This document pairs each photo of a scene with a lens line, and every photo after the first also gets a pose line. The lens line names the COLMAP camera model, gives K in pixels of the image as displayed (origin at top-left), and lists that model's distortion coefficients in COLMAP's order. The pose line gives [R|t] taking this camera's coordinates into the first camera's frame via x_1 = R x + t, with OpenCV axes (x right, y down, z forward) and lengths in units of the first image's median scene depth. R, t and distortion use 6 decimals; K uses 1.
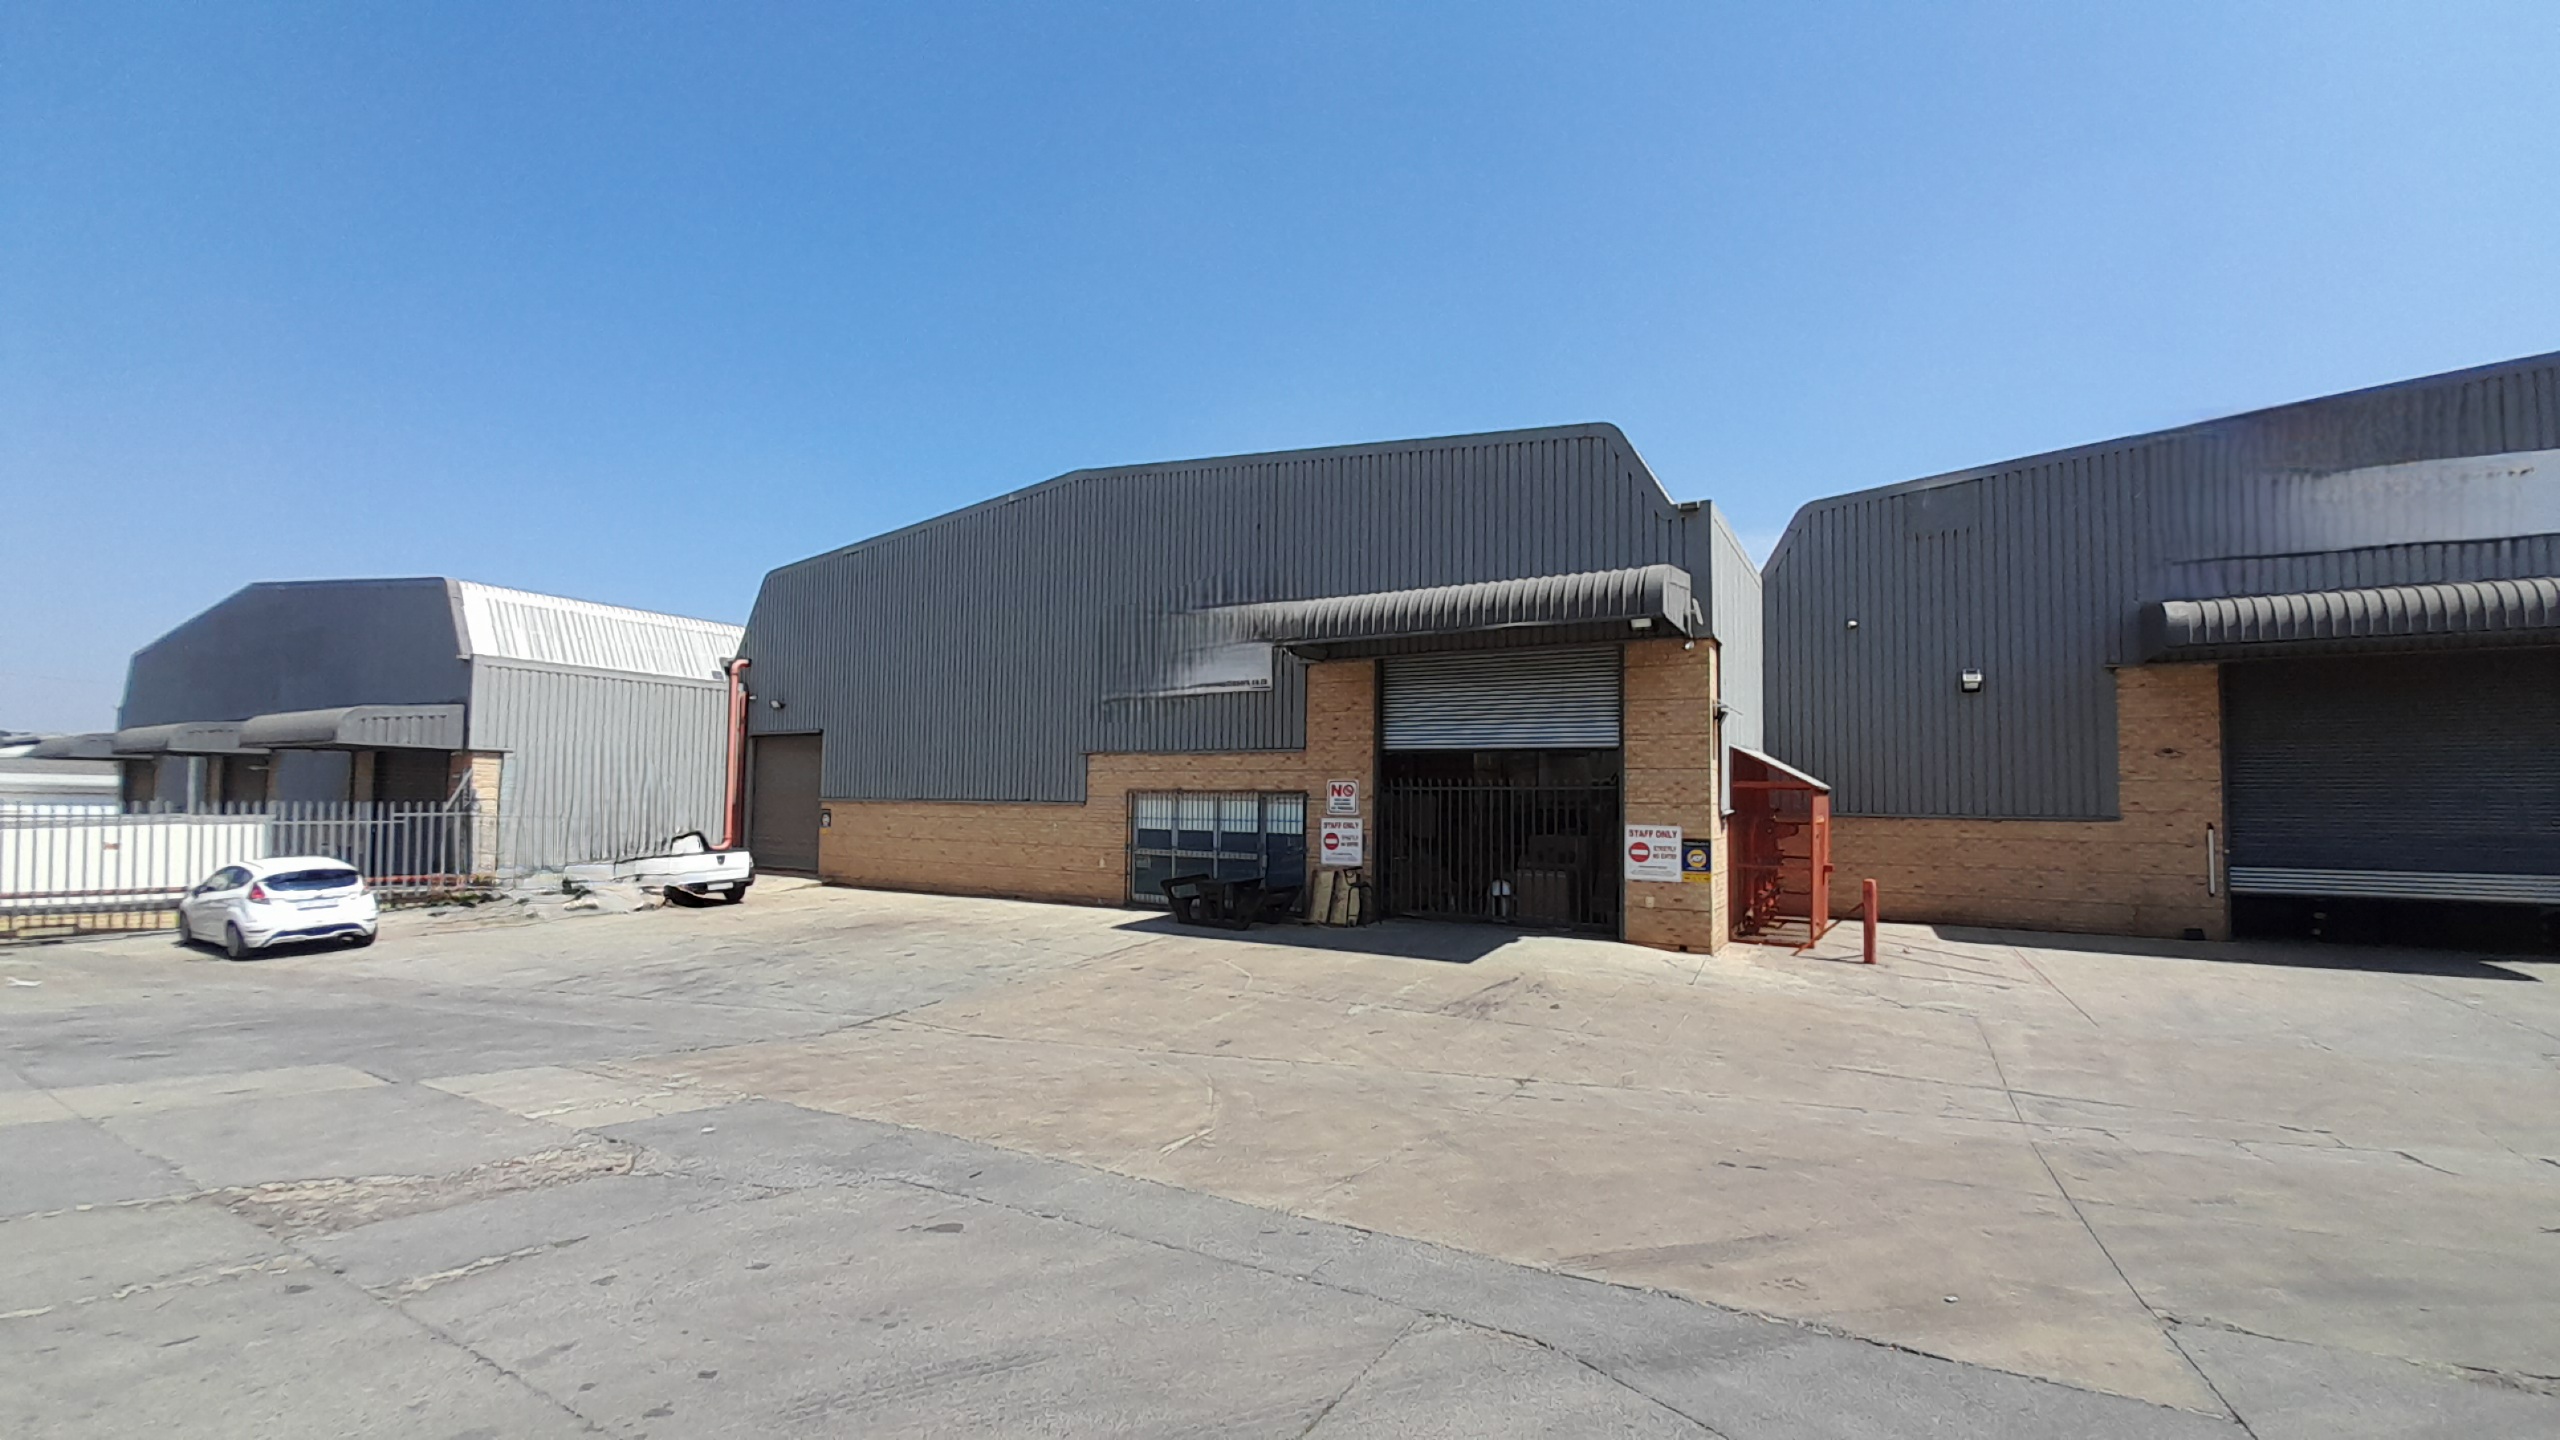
lens RADIAL K [[1014.4, 0, 1288.7], [0, 1014.4, 730.1], [0, 0, 1]] dist [-0.037049, 0.039154]
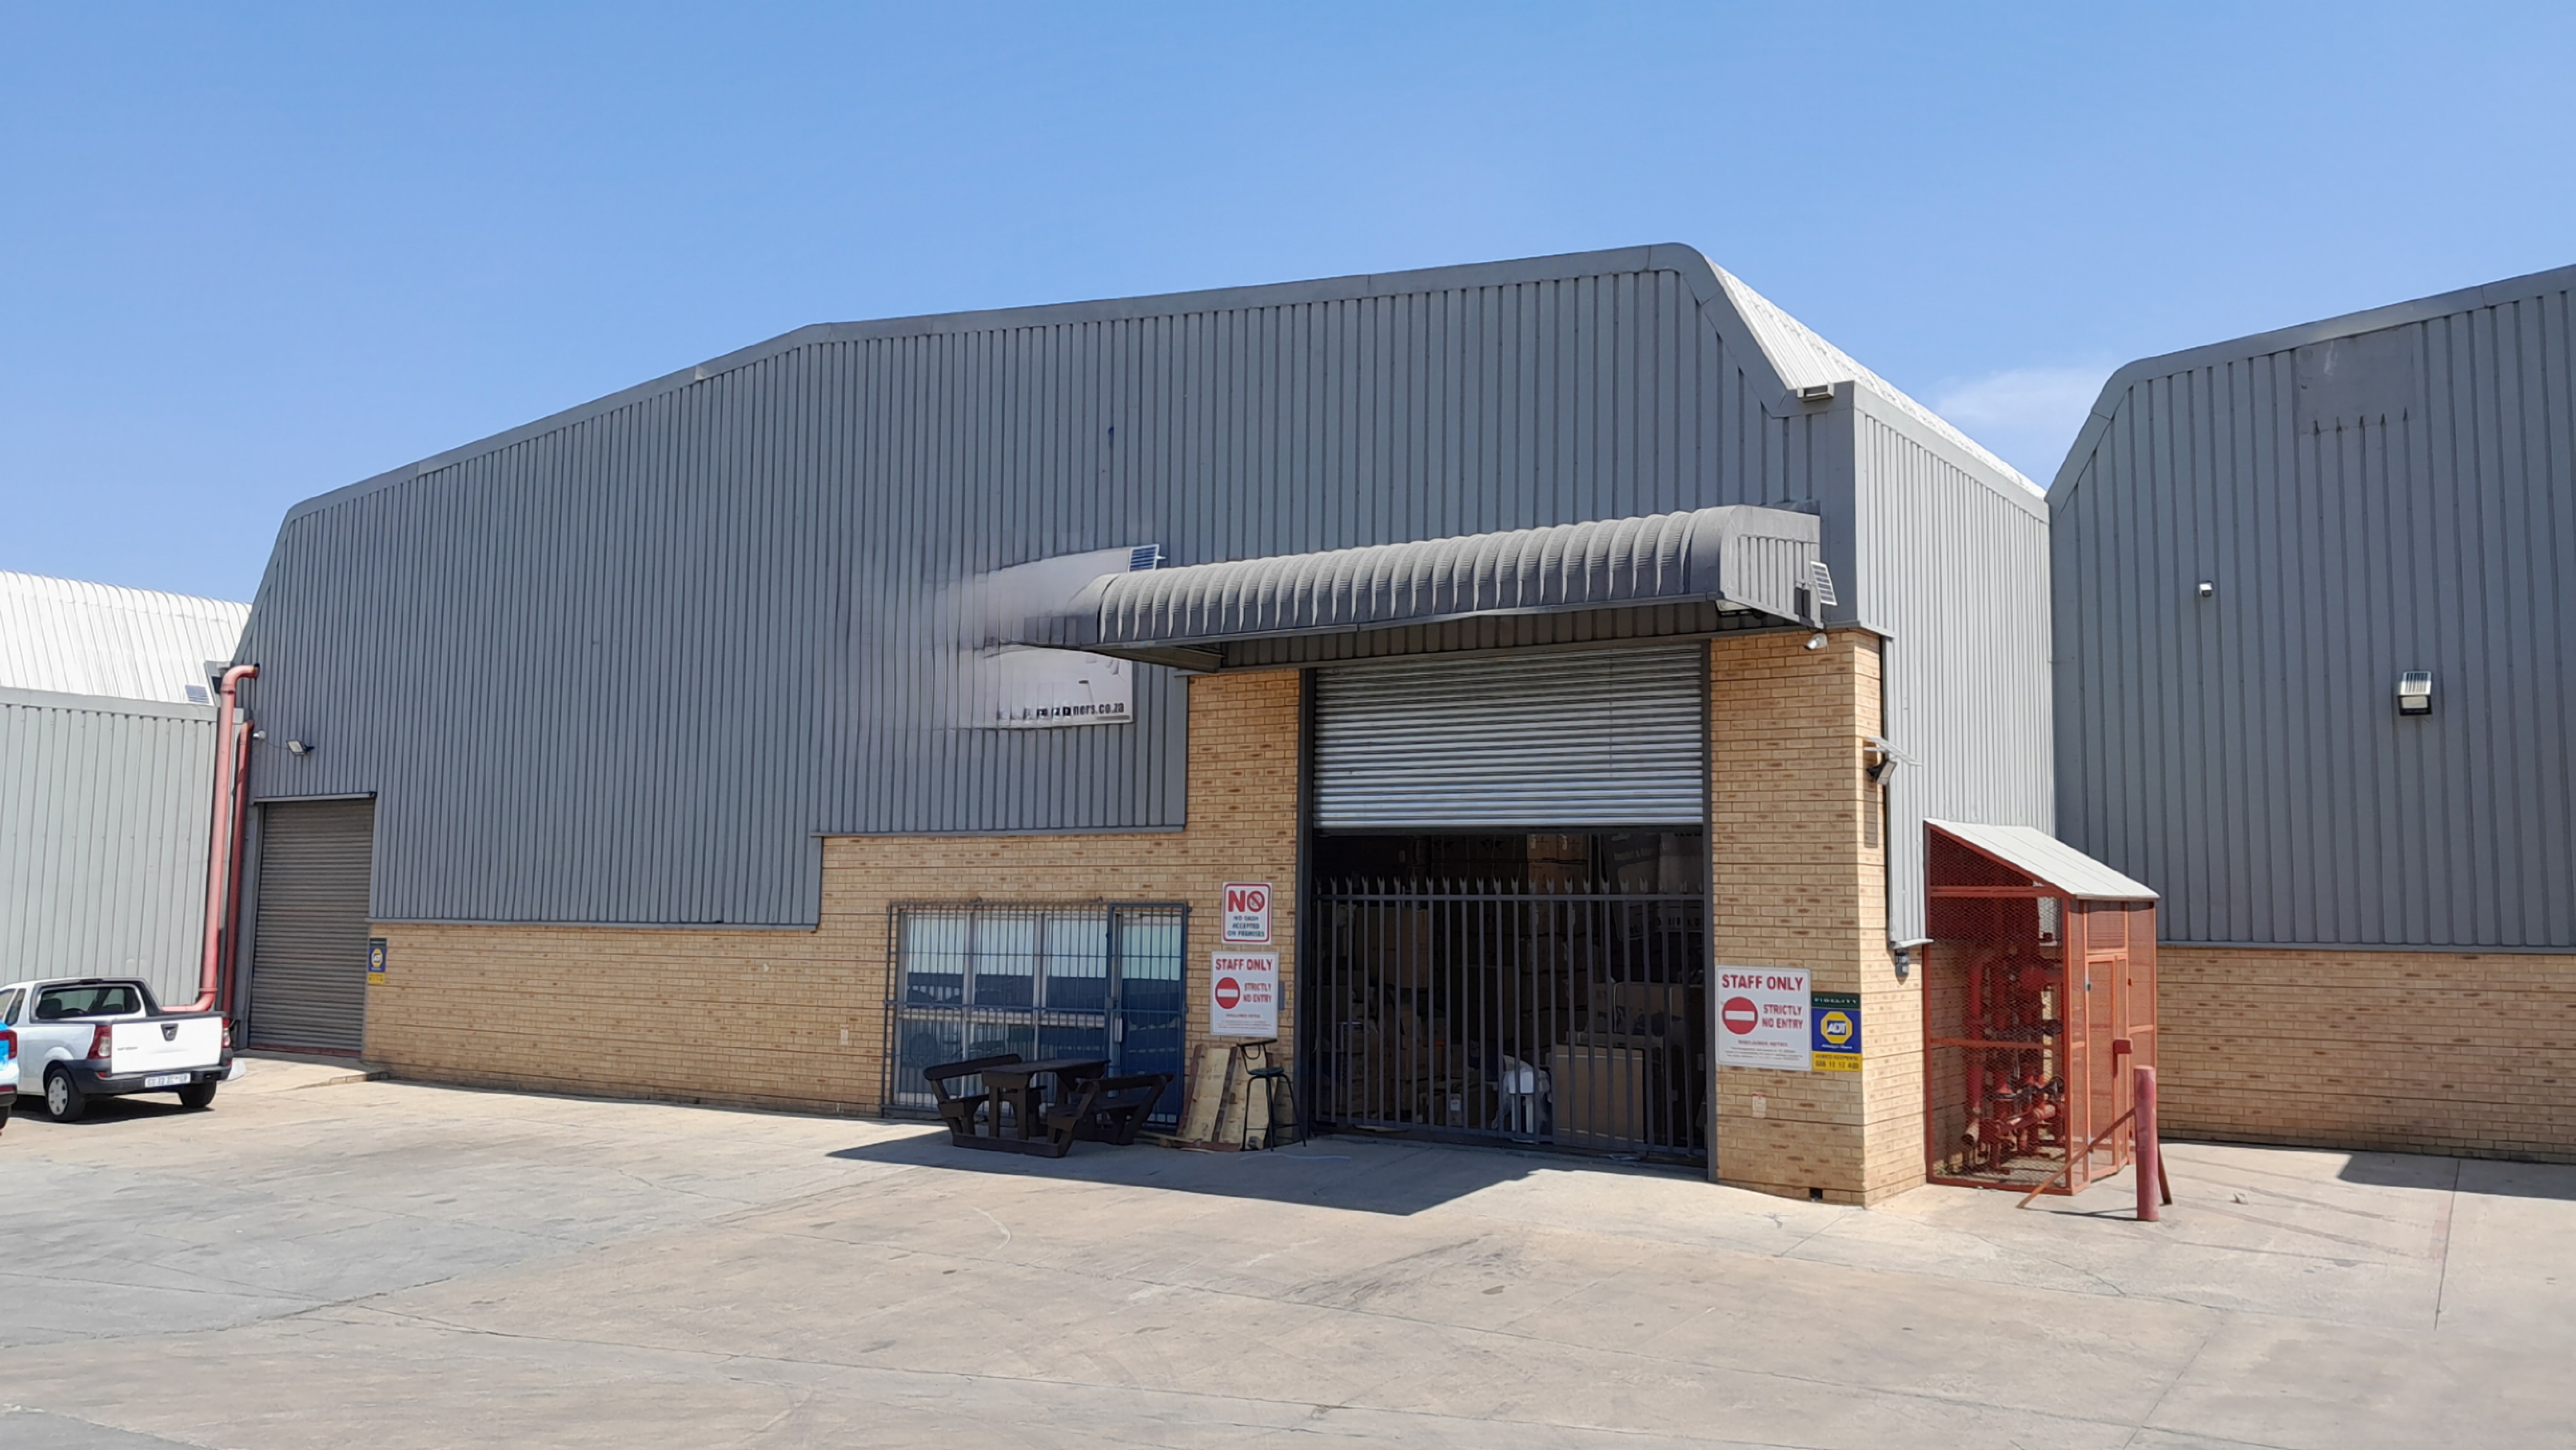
lens RADIAL K [[1979.1, 0, 1307.5], [0, 1979.1, 693.3], [0, 0, 1]] dist [0.079252, -0.163777]
pose [[0.998806, -0.009555, -0.047903, 0.139552], [0.007732, 0.999244, -0.038096, -0.013285], [0.048231, 0.037680, 0.998125, -0.089700]]
